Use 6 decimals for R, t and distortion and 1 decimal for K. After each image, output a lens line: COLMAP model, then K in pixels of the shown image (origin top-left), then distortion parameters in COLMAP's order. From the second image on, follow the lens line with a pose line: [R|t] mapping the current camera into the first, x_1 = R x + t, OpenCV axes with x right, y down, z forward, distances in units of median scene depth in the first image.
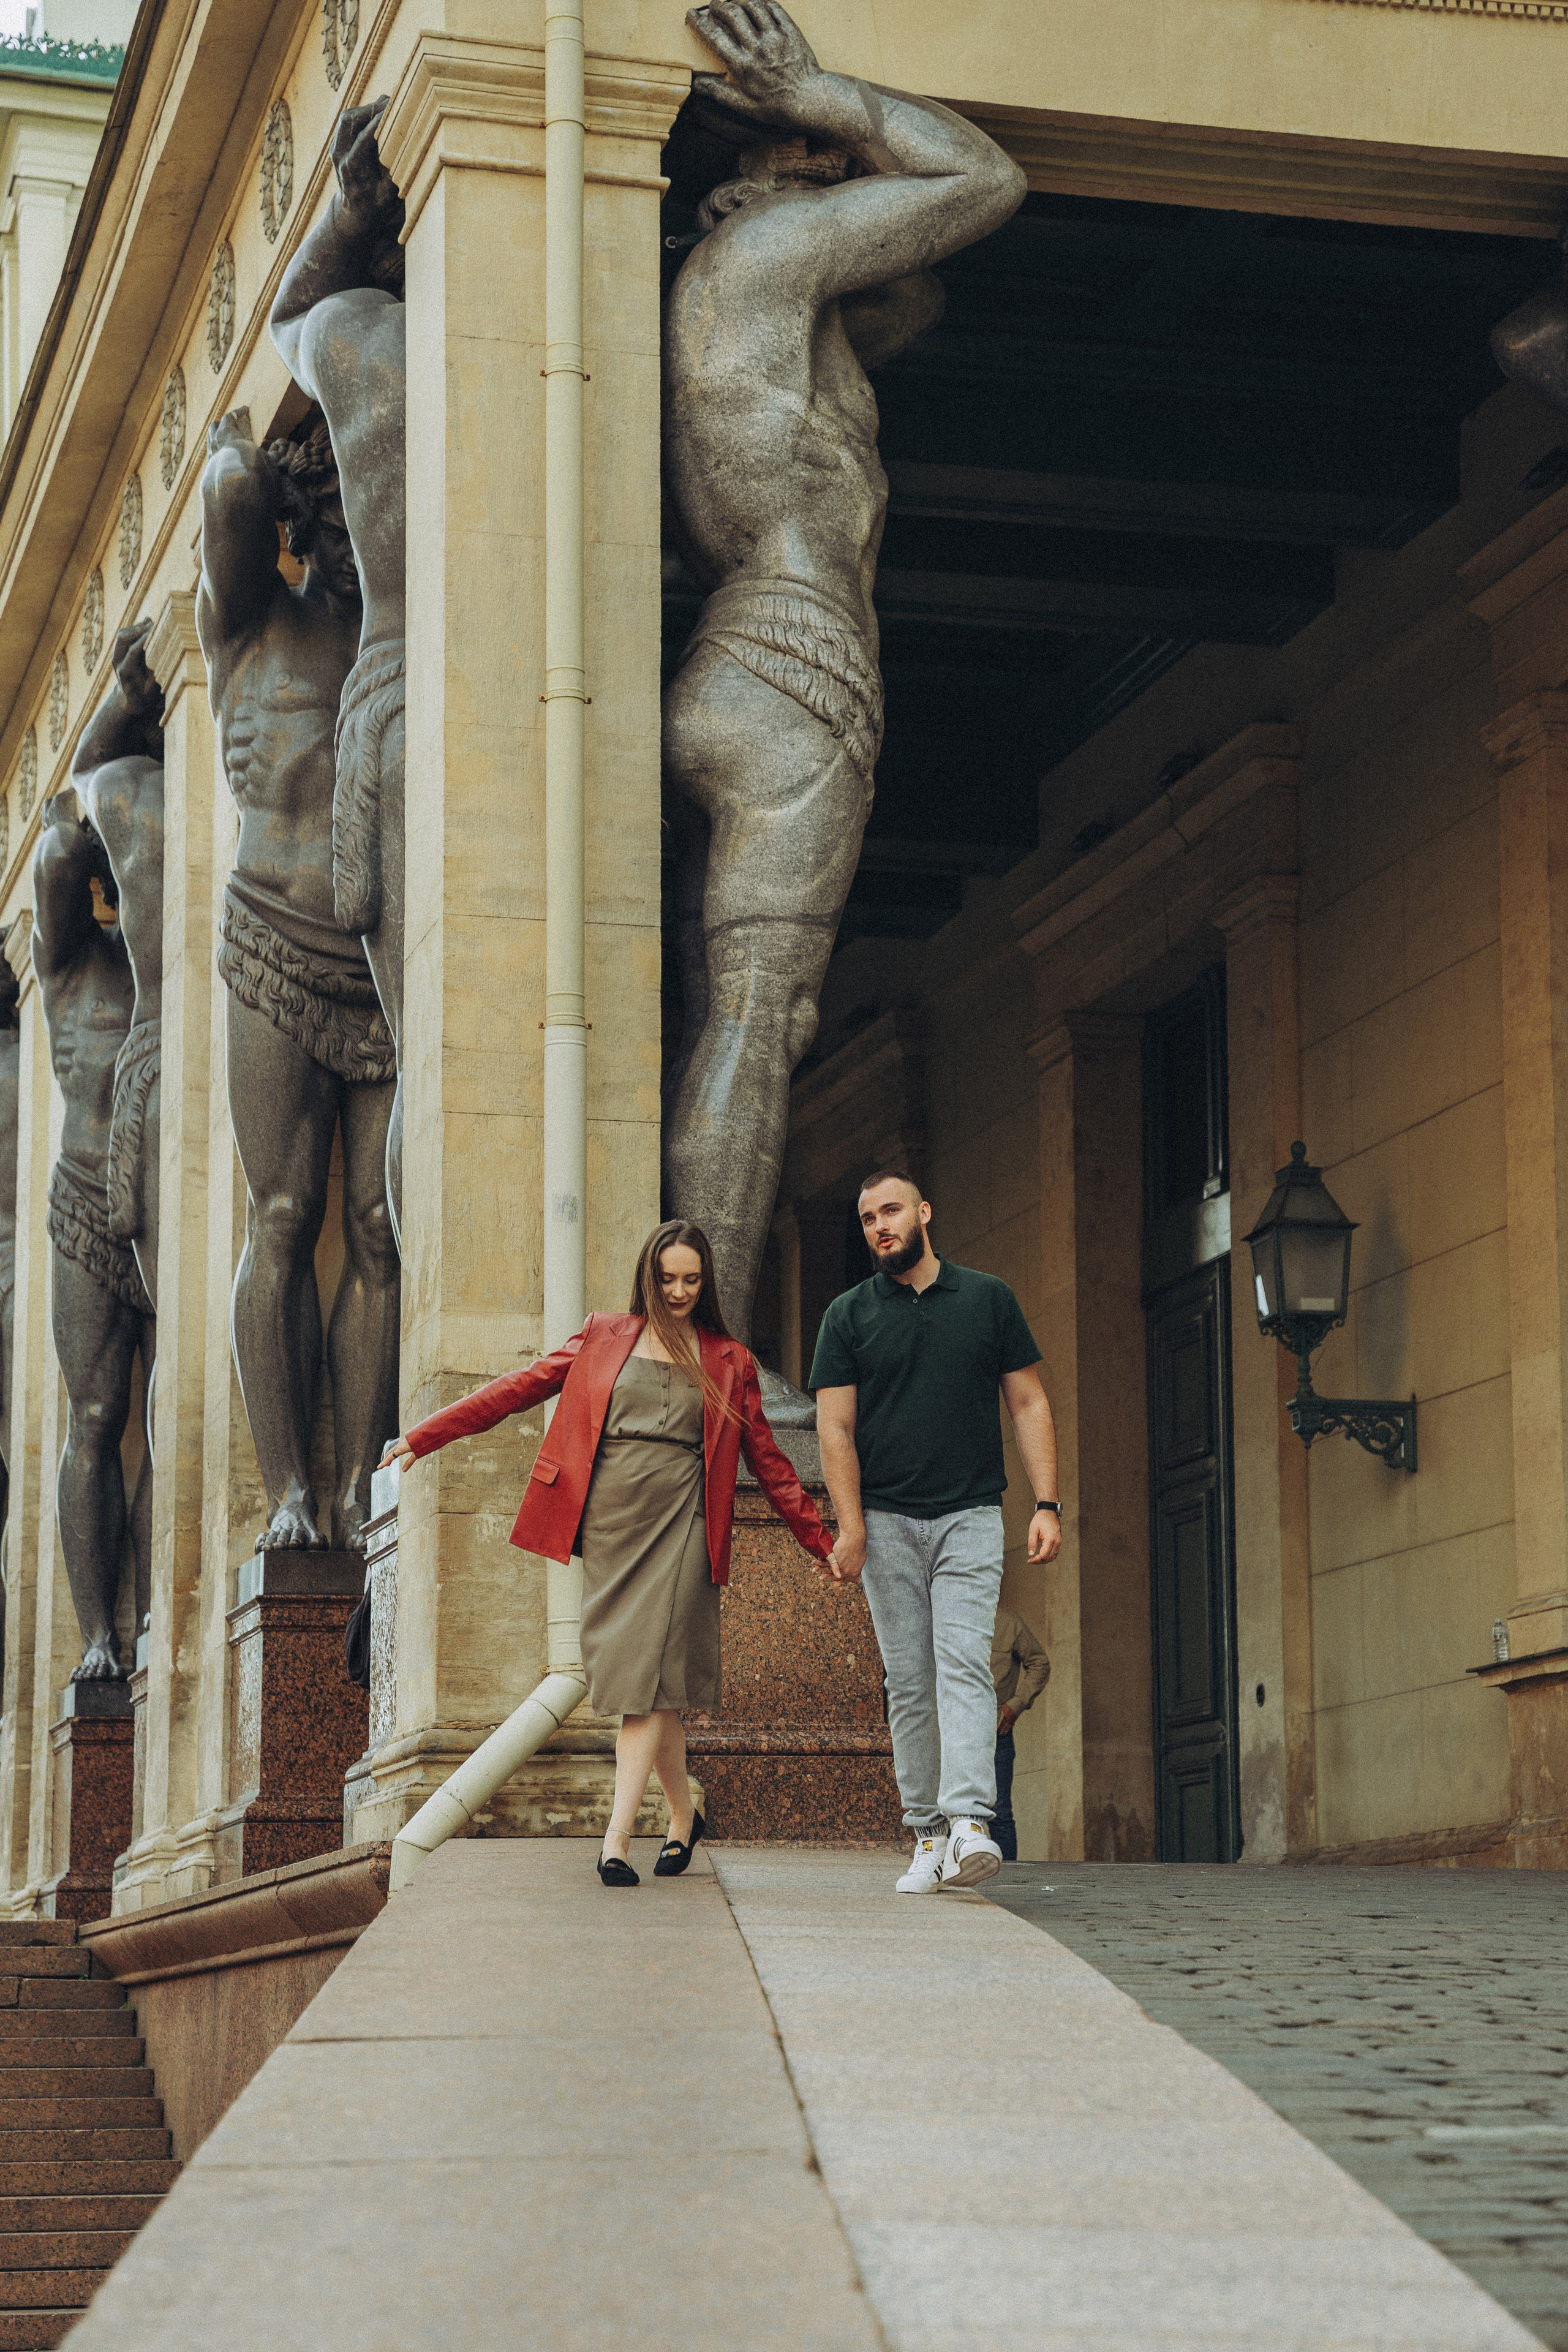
lens RADIAL K [[4889.9, 0, 860.3], [0, 4889.9, 1342.8], [0, 0, 1]] dist [0.329632, 0.186511]
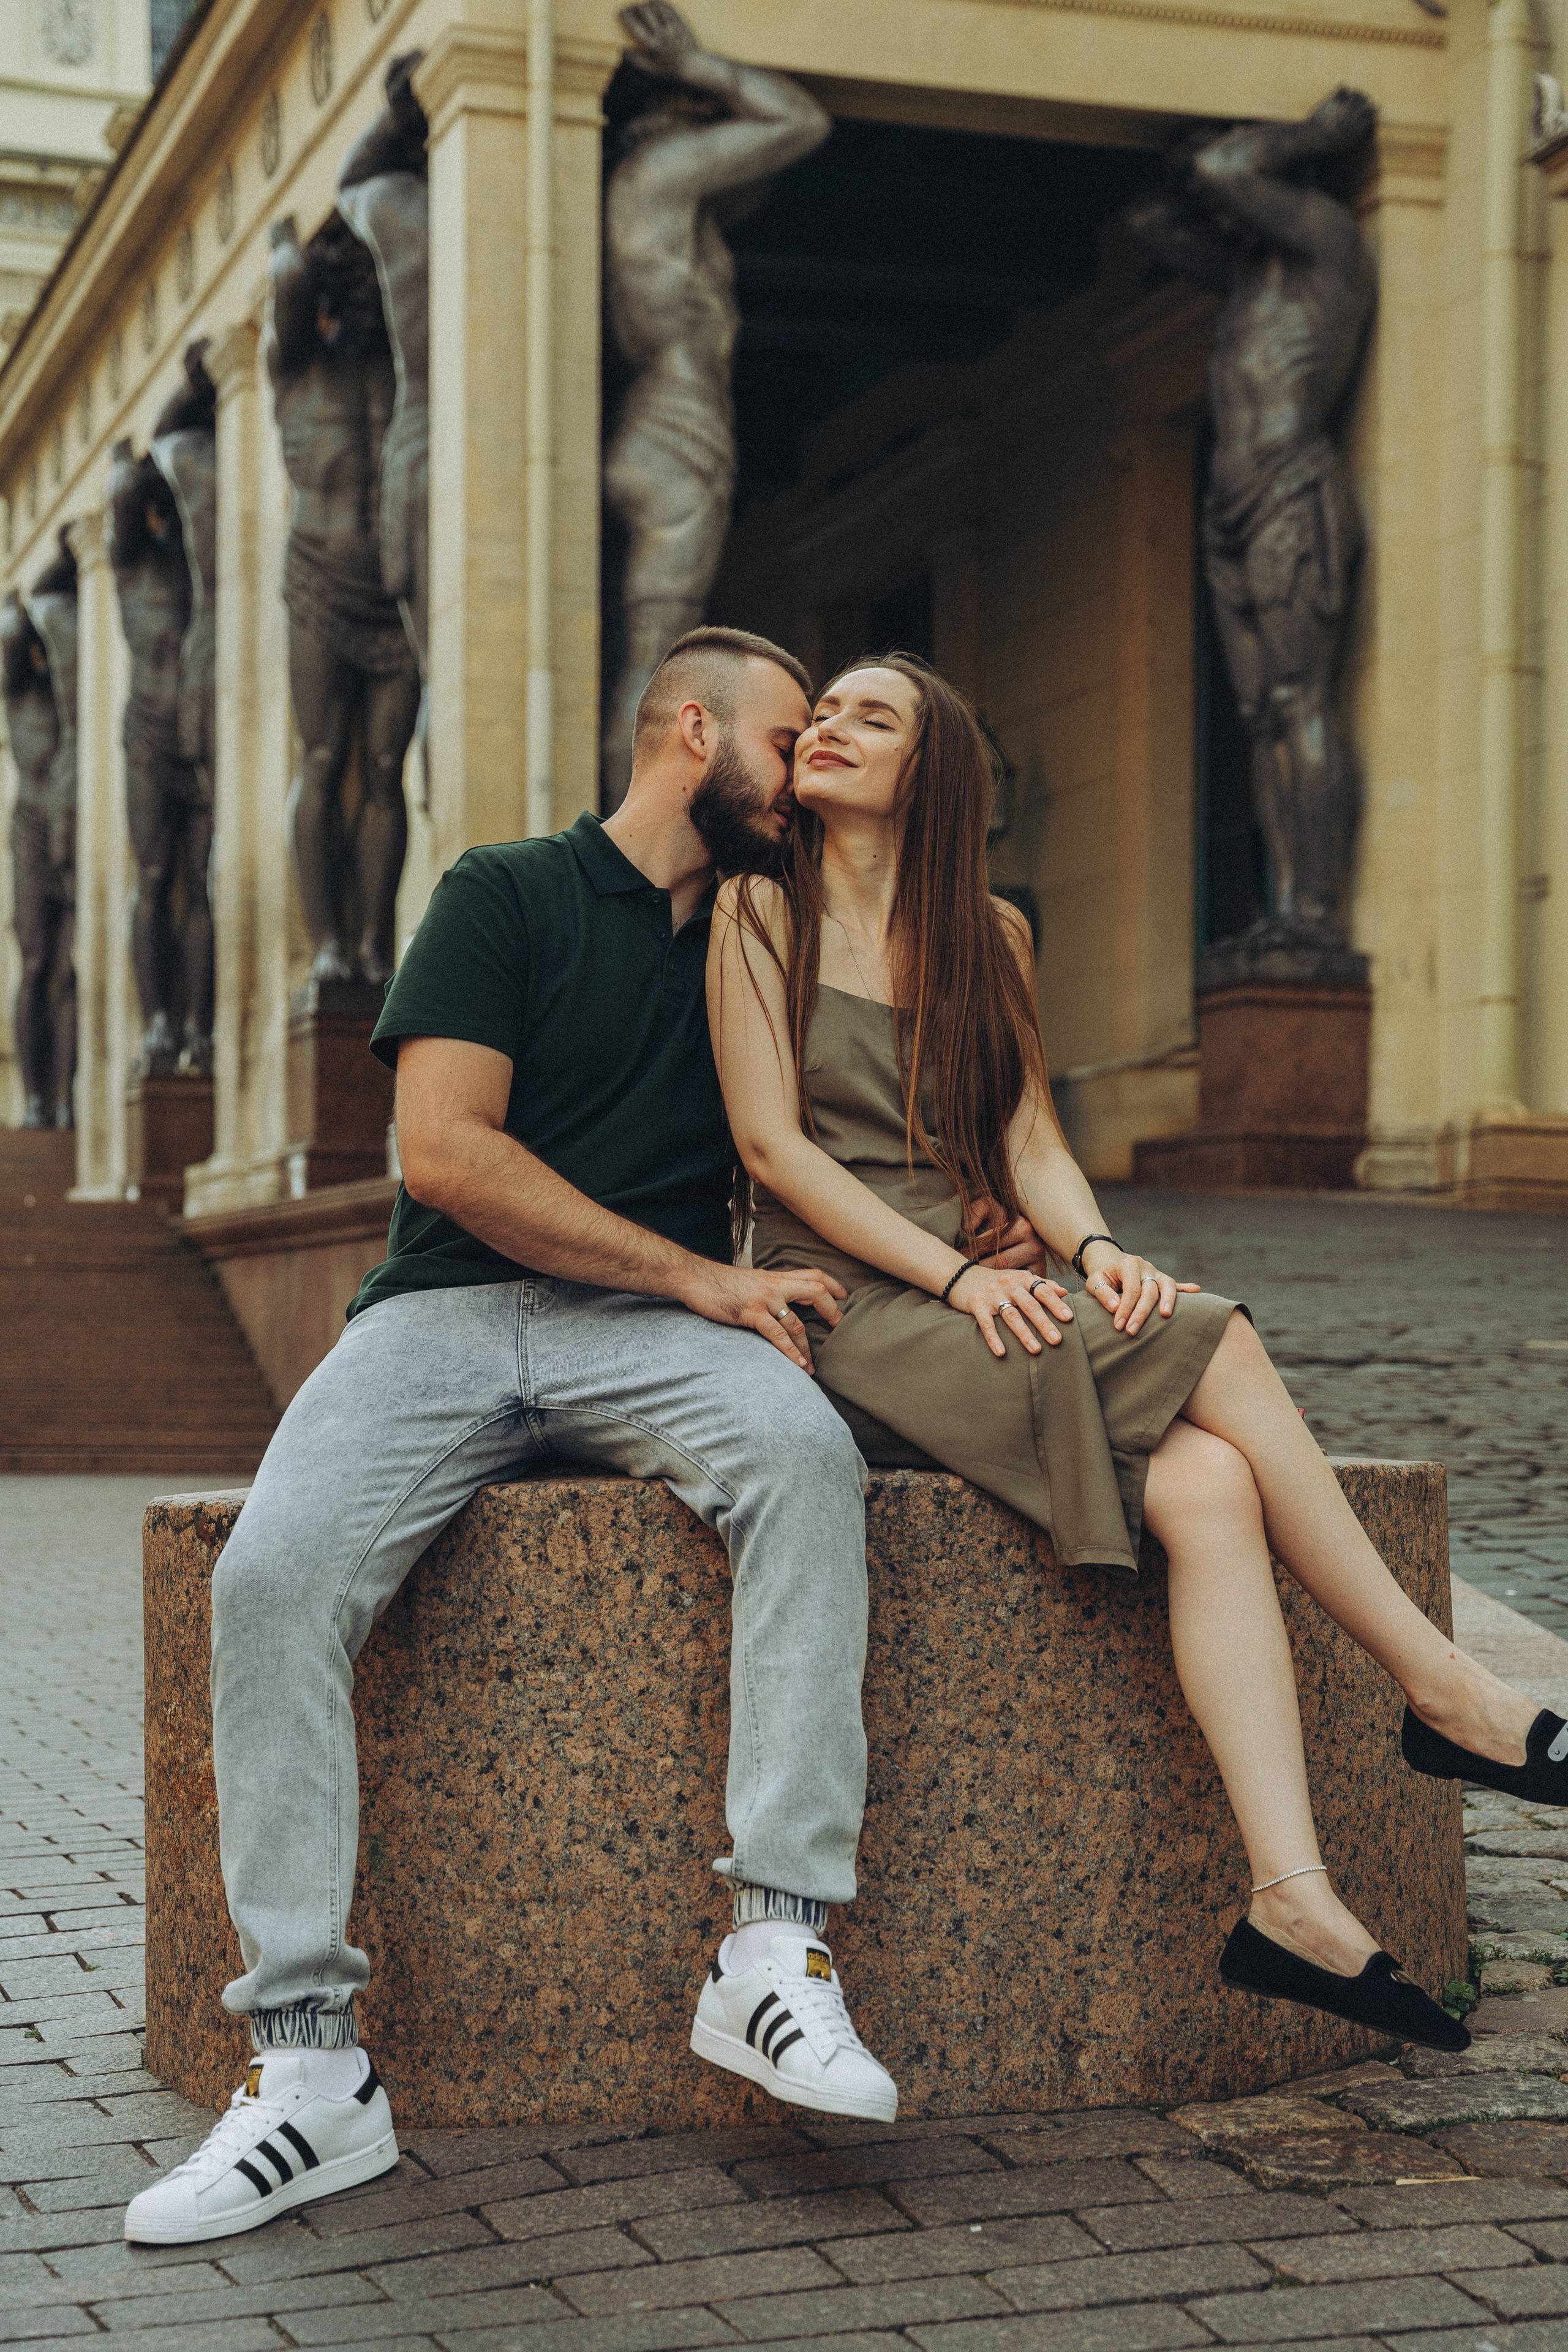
lens RADIAL K [[3952.3, 0, 791.1], [0, 3952.3, 1209.3], [0, 0, 1]] dist [0.206563, 0.188827]
pose [[0.998535, 0.010141, 0.053157, -0.042521], [-0.016019, 0.993652, 0.111355, -0.032555], [-0.051690, -0.112044, 0.992358, -0.295069]]
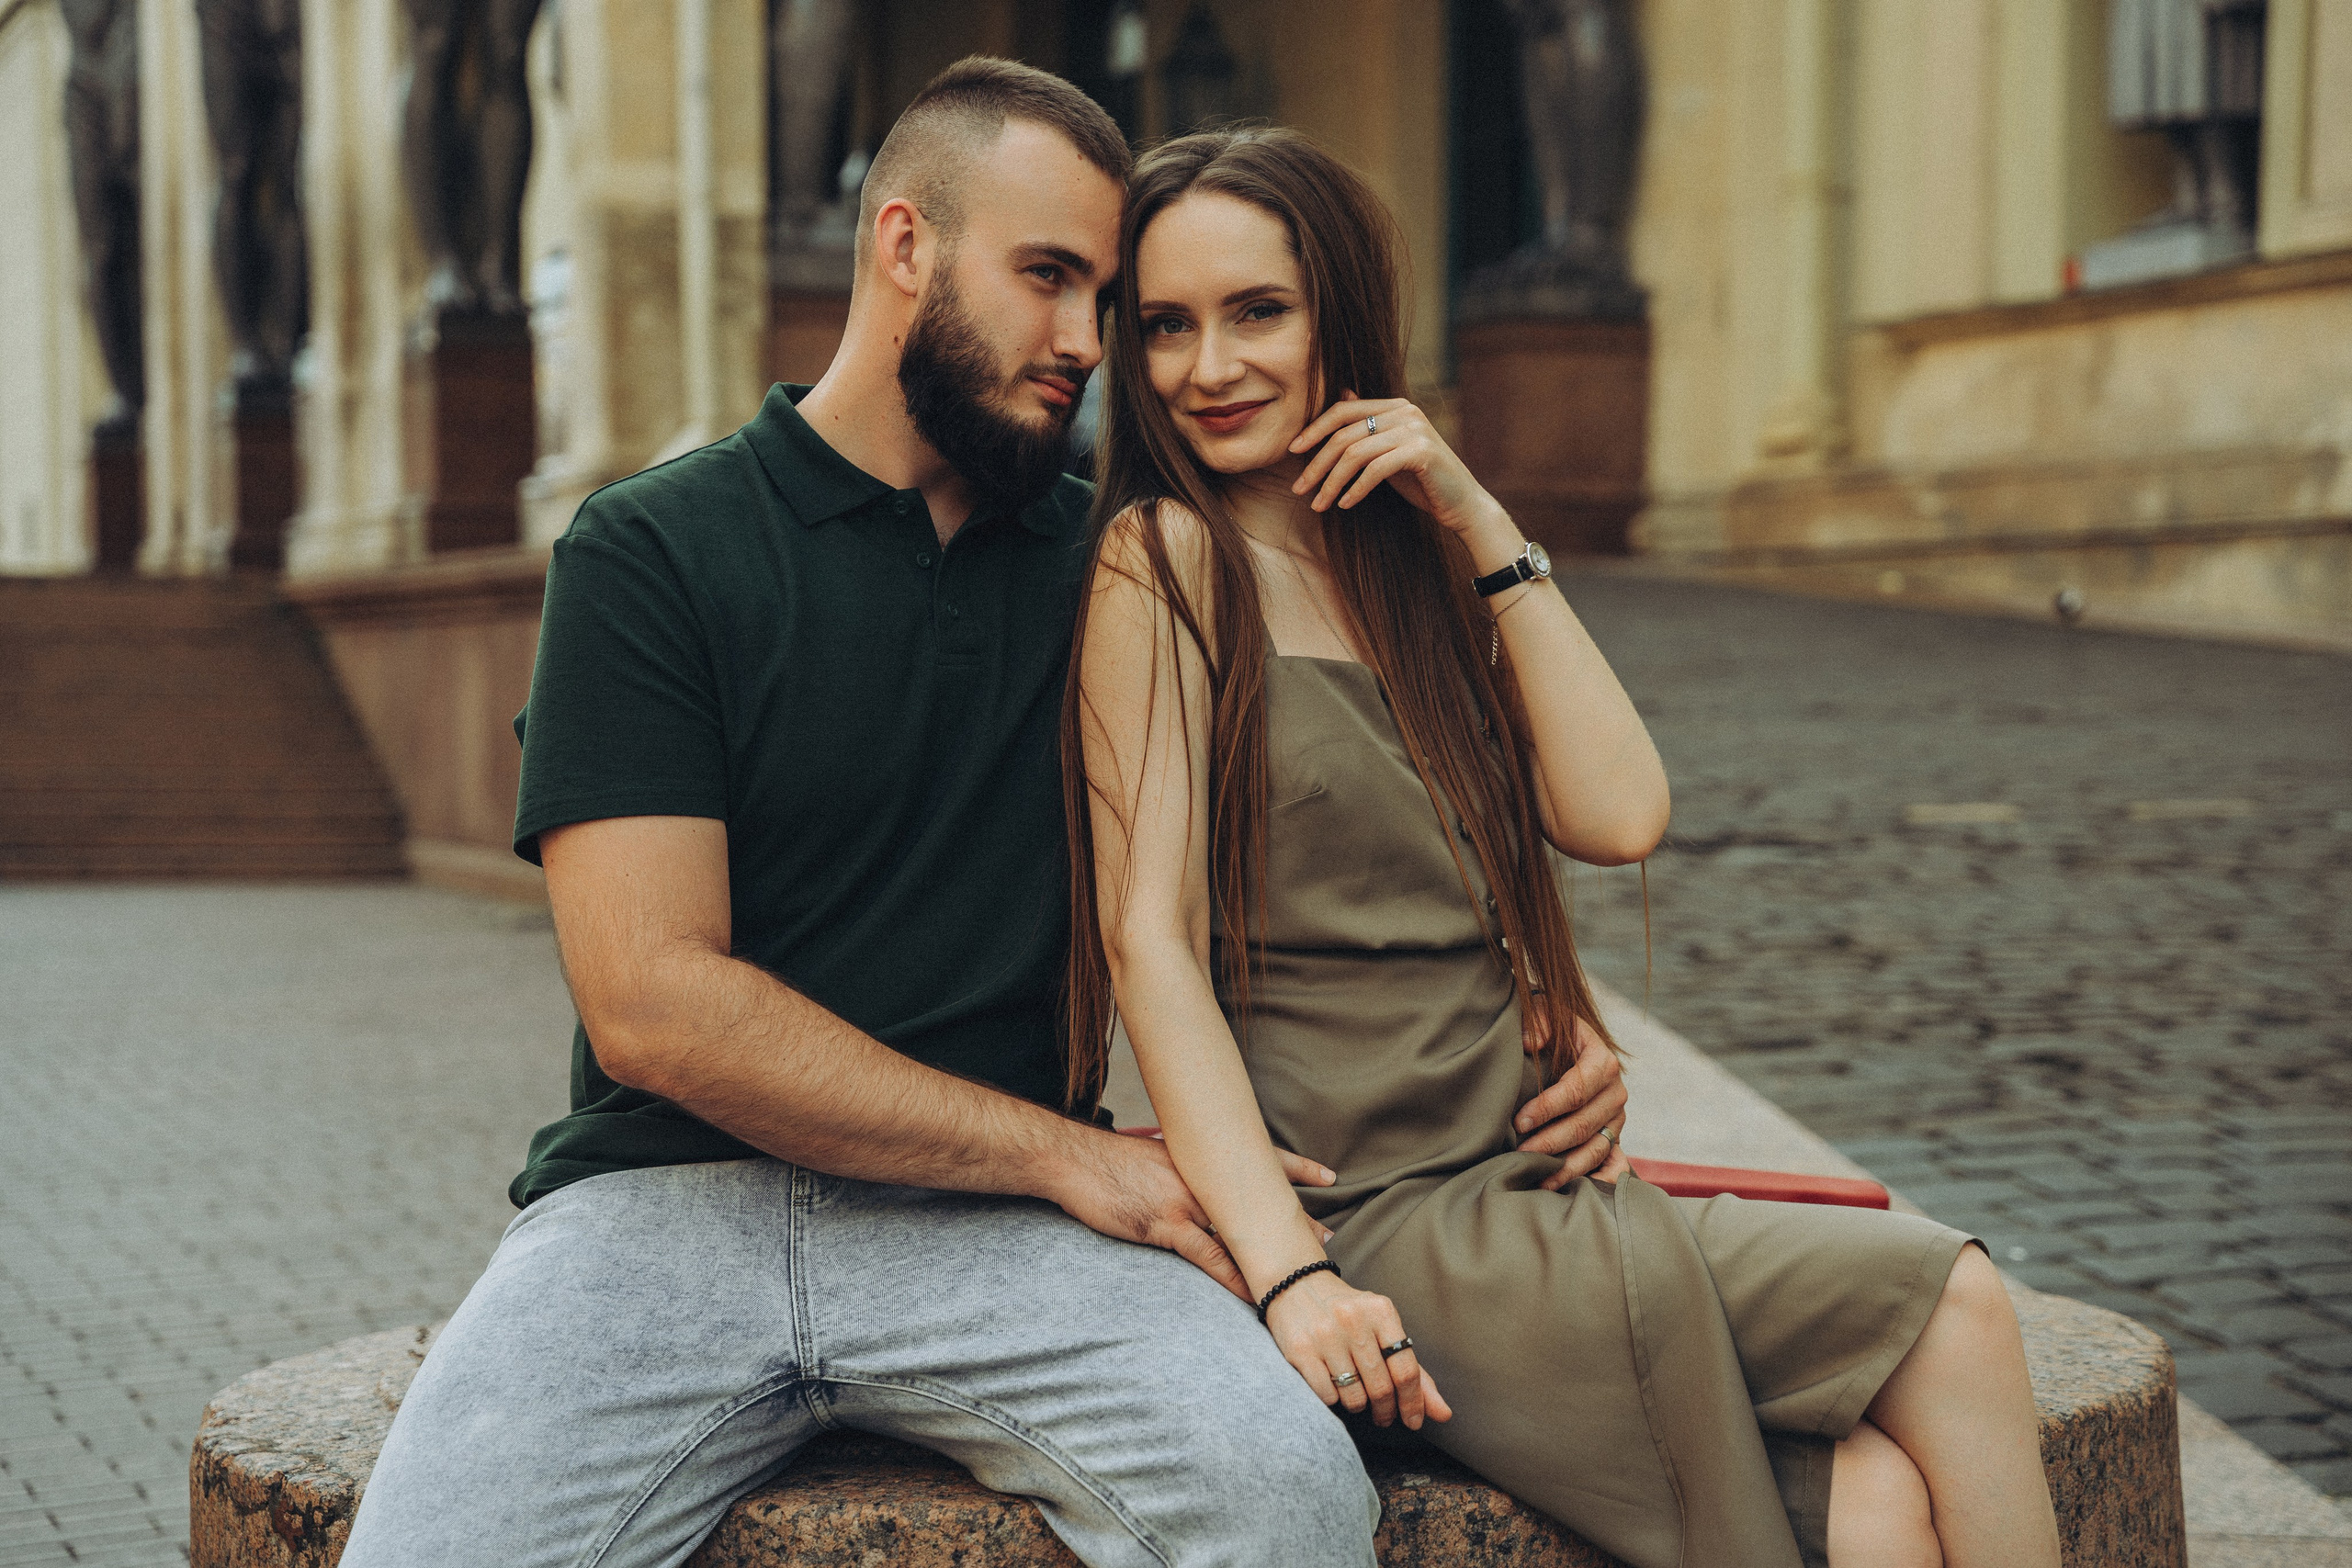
lens RADIAL K [[4265.5, 0, 1173.8], [0, 4265.5, 793.9], [0, 0, 1]] dist [0.308885, 0.169181]
pose [[0.994598, 0.001688, 0.103786, -0.048404], [-0.019922, 0.984384, 0.174906, -0.043272], [-0.101870, -0.176028, 0.979100, -0.219870]]
